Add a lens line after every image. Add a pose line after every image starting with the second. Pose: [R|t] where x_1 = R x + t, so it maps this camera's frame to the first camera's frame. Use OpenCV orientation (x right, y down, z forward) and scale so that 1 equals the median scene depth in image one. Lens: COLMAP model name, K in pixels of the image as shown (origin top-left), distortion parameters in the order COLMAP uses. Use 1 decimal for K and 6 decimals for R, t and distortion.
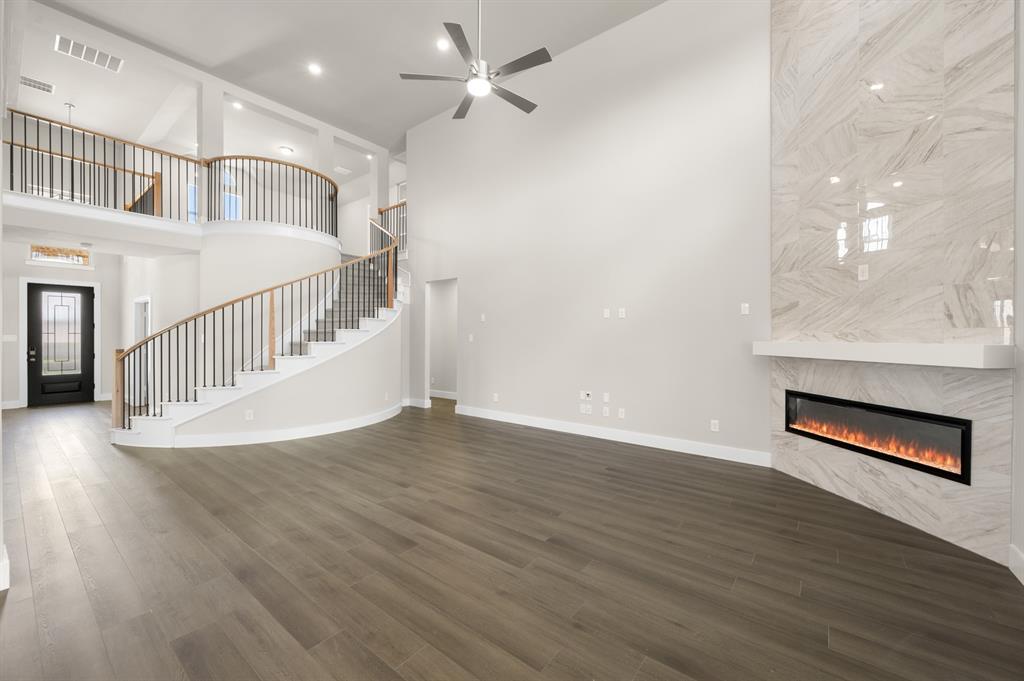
lens RADIAL K [[402.2, 0, 513.8], [0, 402.2, 338.3], [0, 0, 1]] dist [-0.000904, -0.000035]
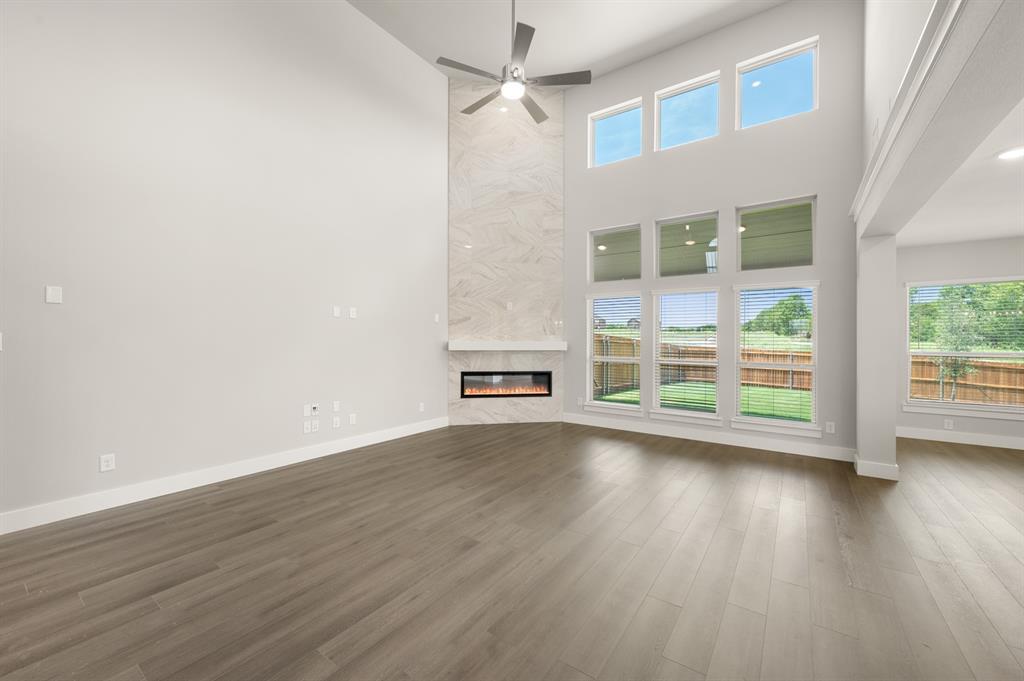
lens RADIAL K [[402.2, 0, 513.8], [0, 402.2, 338.3], [0, 0, 1]] dist [-0.000904, -0.000035]
pose [[-0.046171, -0.002326, 0.998931, -0.899887], [-0.000888, 0.999997, 0.002288, -0.007382], [-0.998933, -0.000781, -0.046173, 0.861224]]
